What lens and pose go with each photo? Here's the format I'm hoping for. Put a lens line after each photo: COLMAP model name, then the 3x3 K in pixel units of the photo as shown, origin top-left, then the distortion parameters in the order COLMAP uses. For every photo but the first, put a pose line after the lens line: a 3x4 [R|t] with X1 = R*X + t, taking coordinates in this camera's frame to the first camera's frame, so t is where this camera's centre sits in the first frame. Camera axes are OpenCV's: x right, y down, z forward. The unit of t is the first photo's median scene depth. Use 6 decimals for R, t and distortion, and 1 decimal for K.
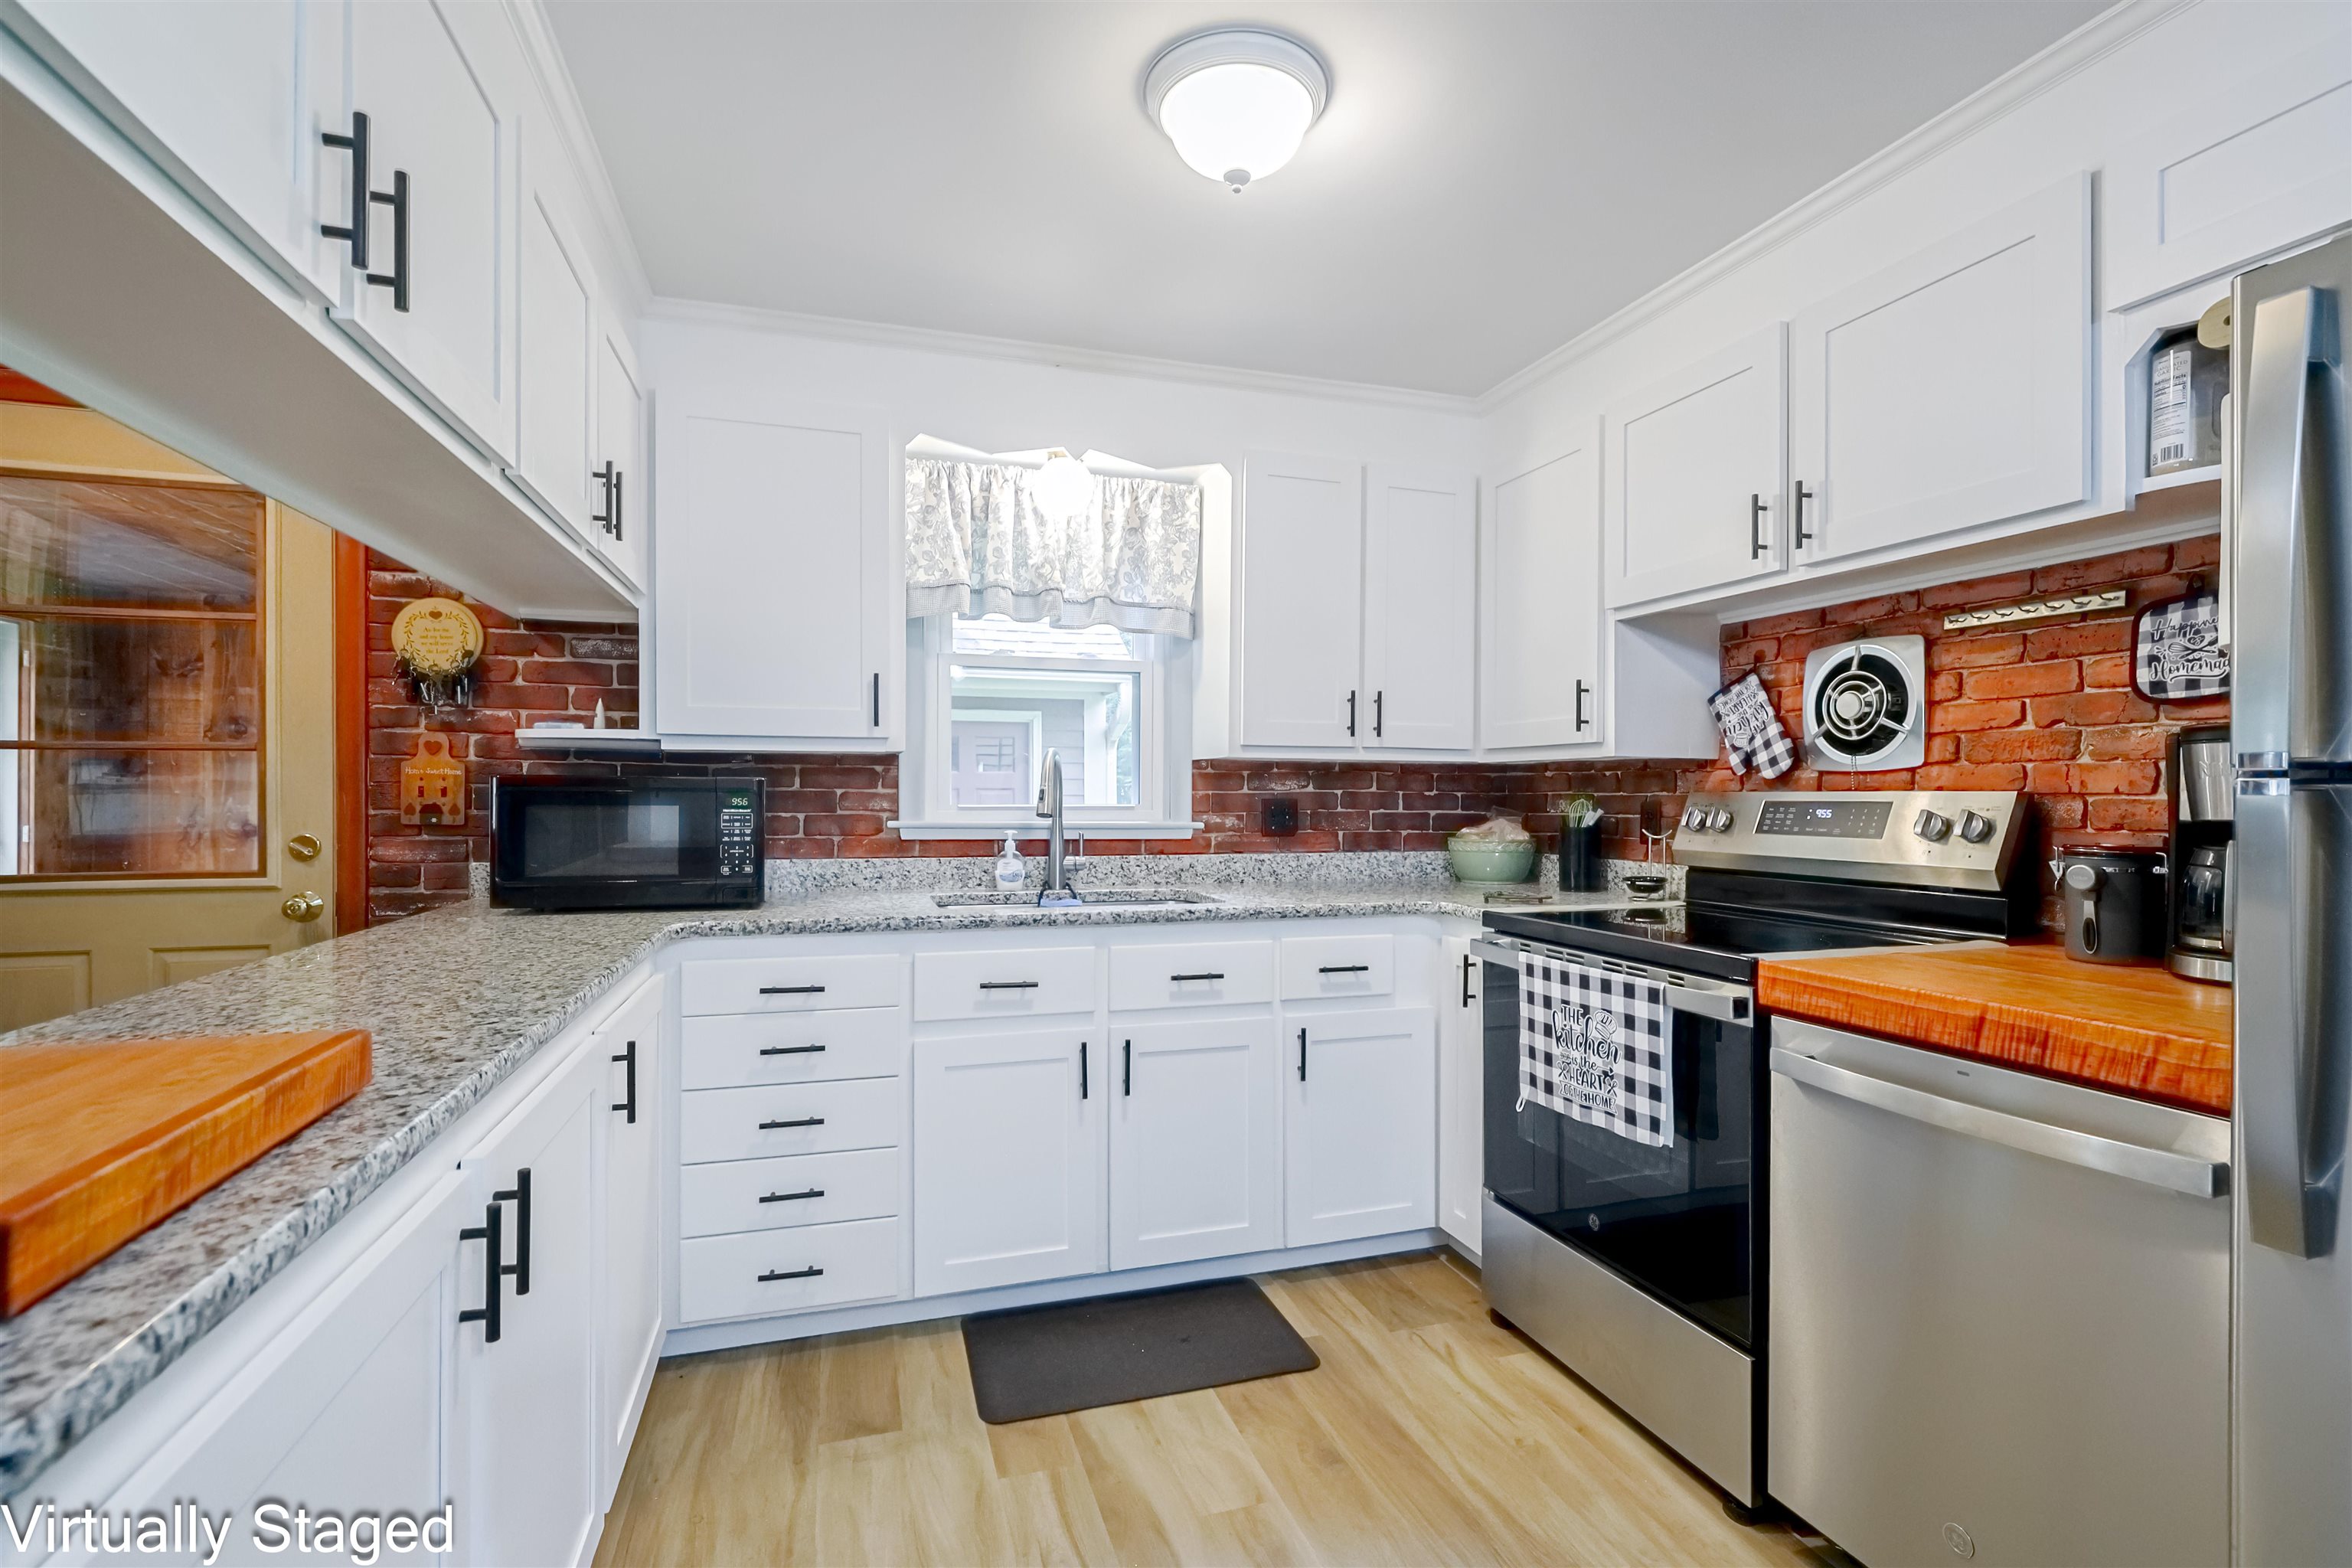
lens RADIAL K [[1041.1, 0, 1139.9], [0, 1041.1, 797.5], [0, 0, 1]] dist [-0.000069, 0.000221]
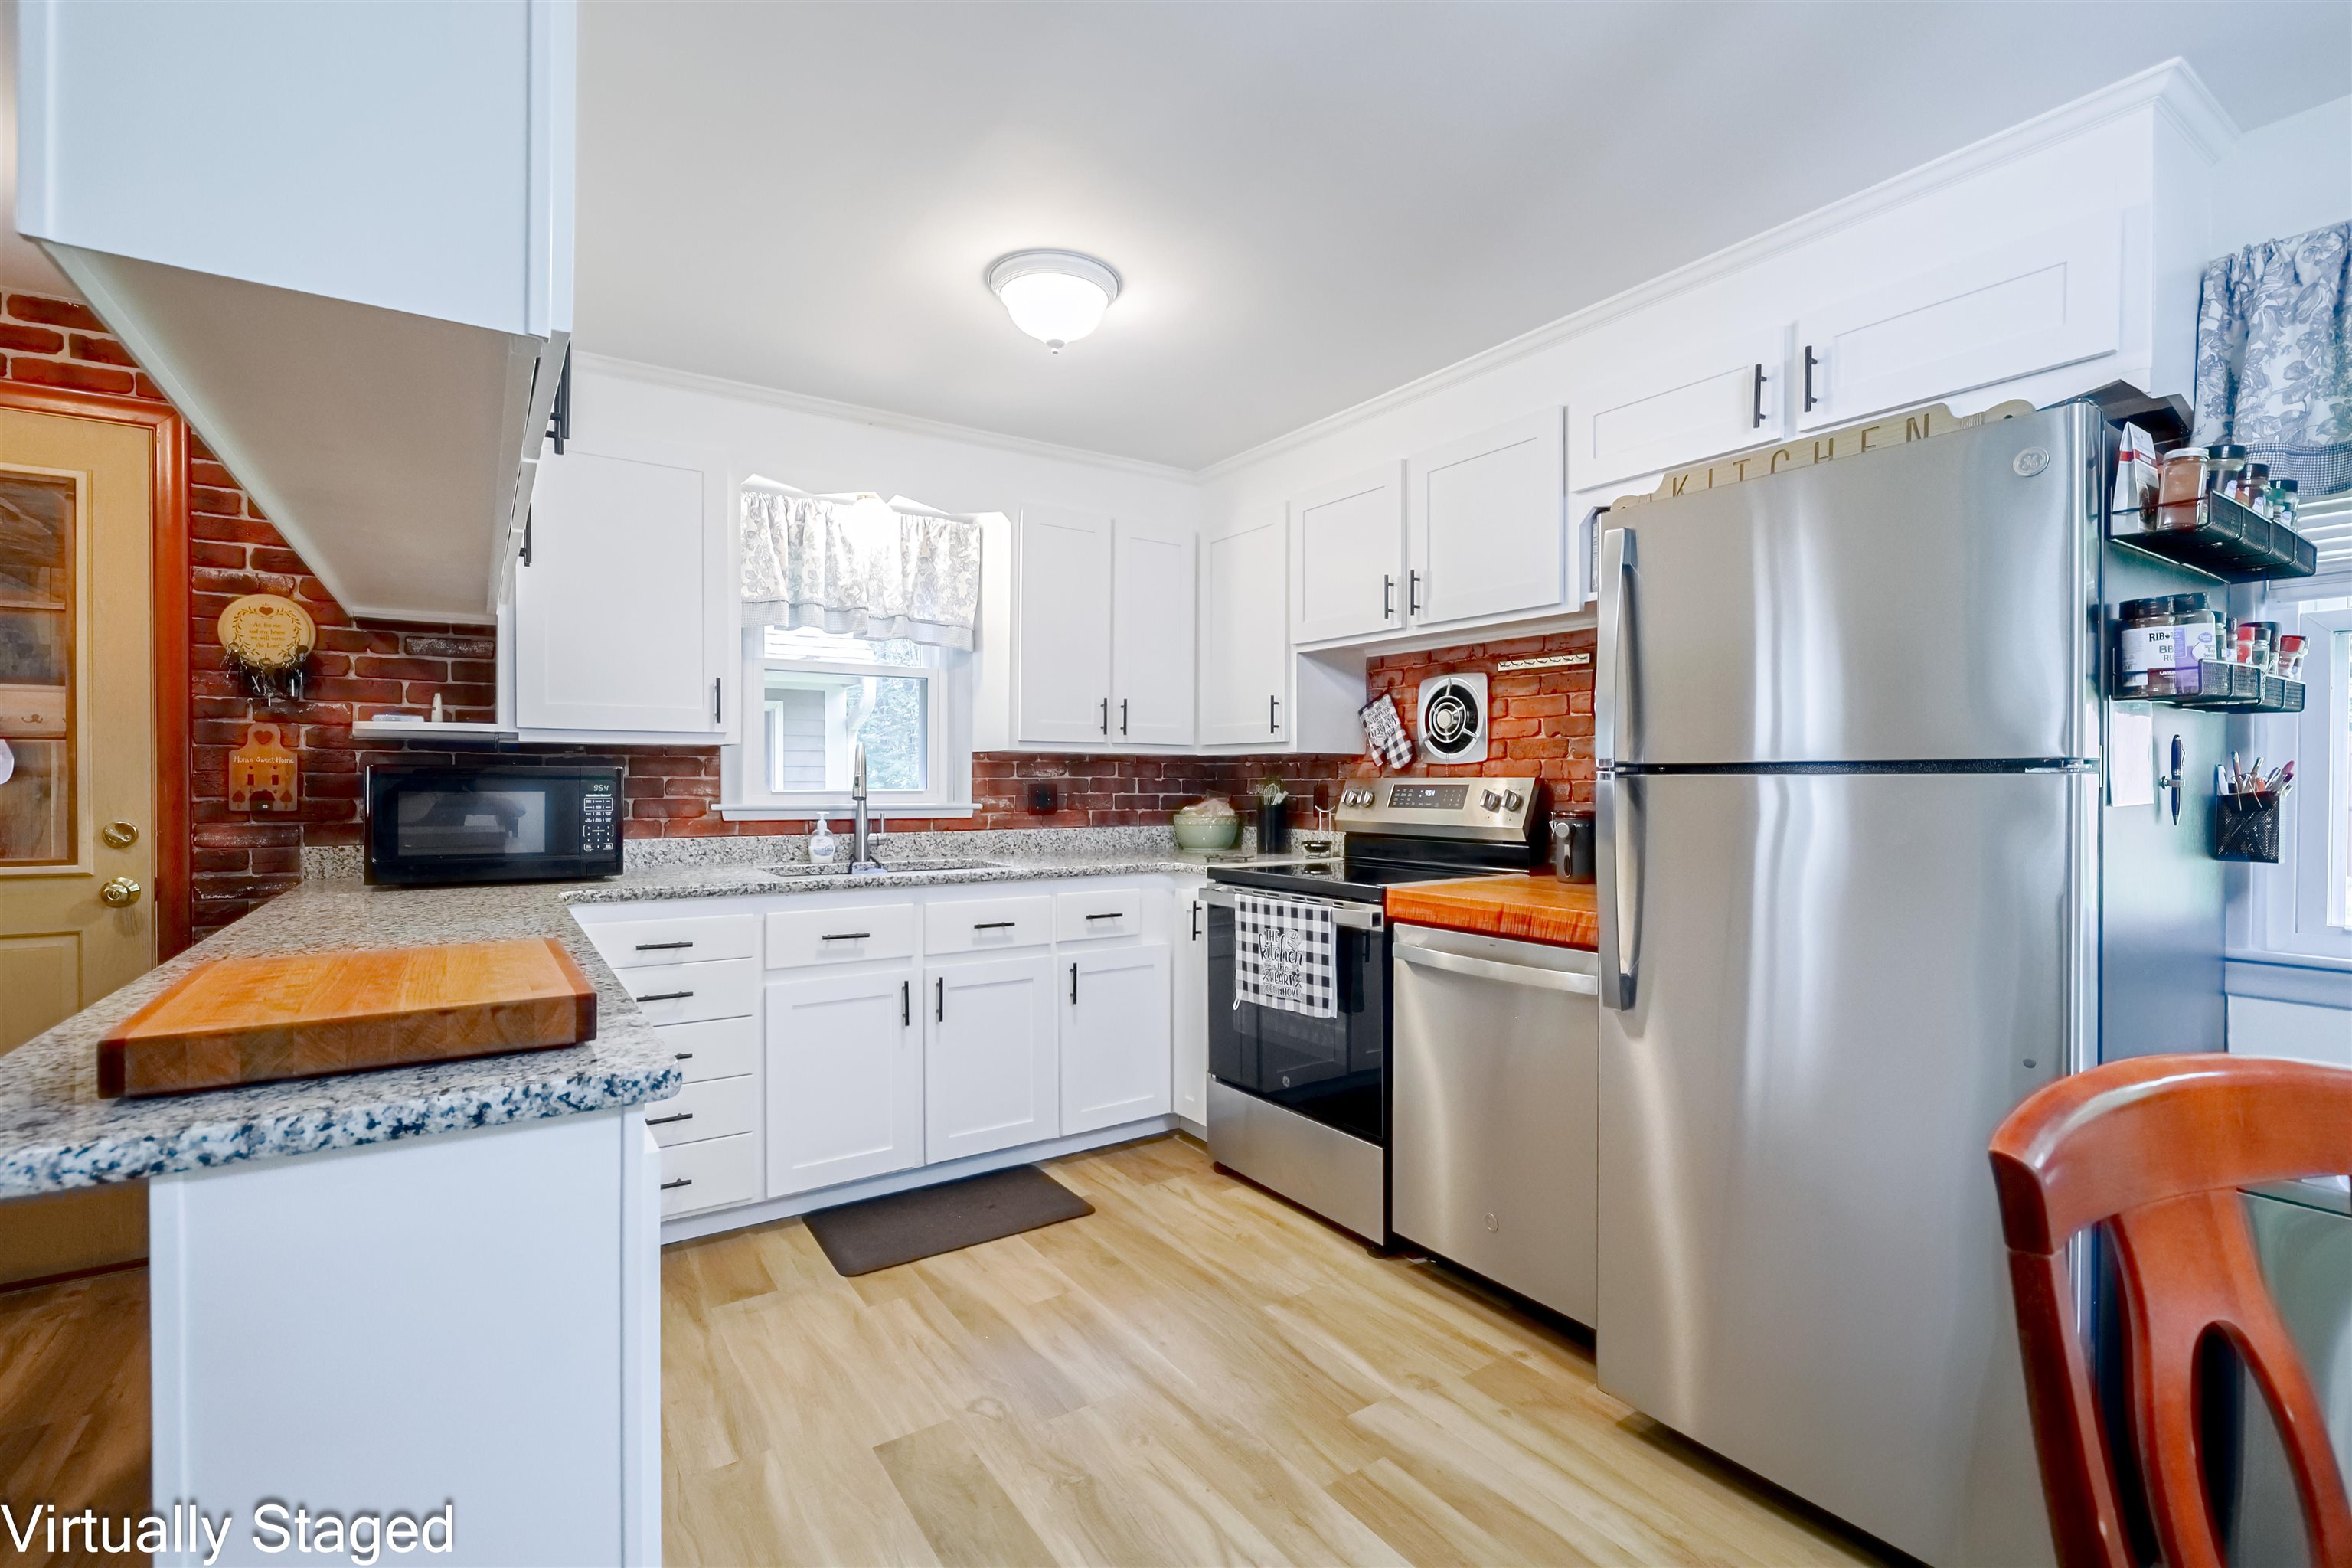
lens RADIAL K [[1042.3, 0, 1132.7], [0, 1042.3, 783.9], [0, 0, 1]] dist [-0.001709, 0.000295]
pose [[0.960337, -0.002915, 0.278827, -0.132099], [0.002716, 0.999996, 0.001103, 0.000001], [-0.278829, -0.000302, 0.960341, -0.253179]]
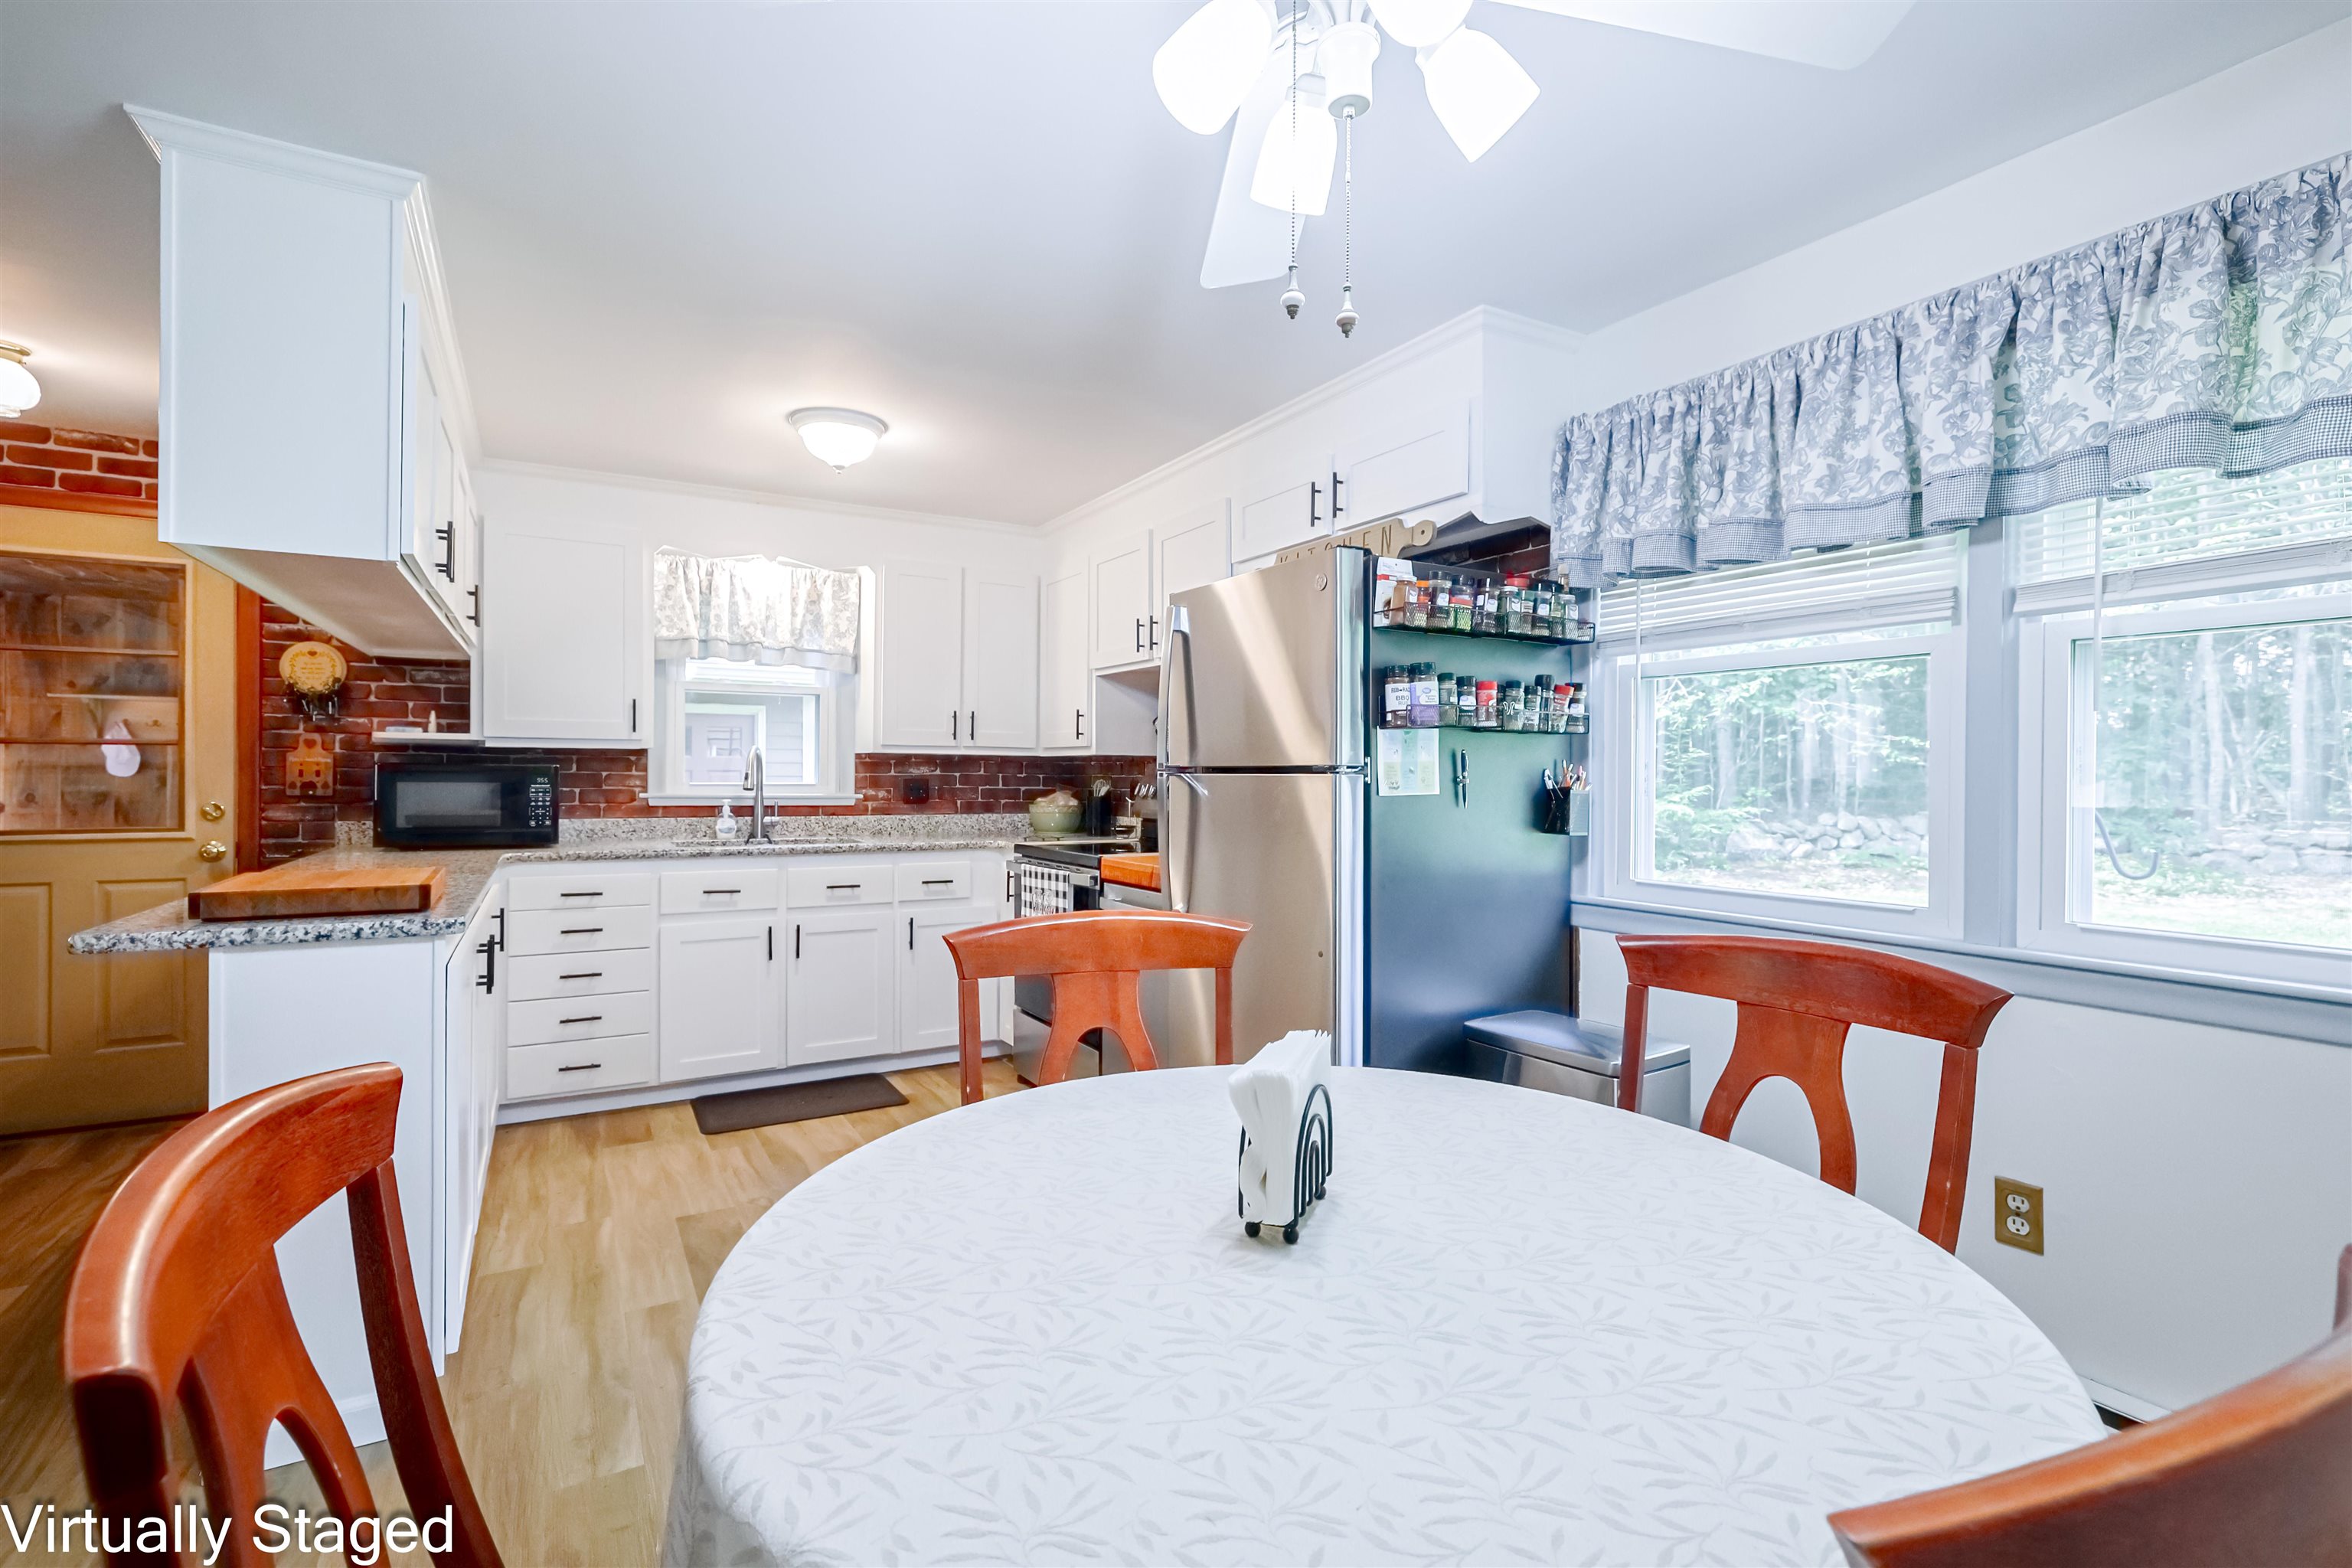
lens RADIAL K [[1054.1, 0, 1127.4], [0, 1054.1, 774.6], [0, 0, 1]] dist [-0.001458, -0.000191]
pose [[0.976357, 0.002151, 0.216152, 0.129917], [-0.001475, 0.999993, -0.003291, -0.000577], [-0.216158, 0.002894, 0.976354, -0.712059]]
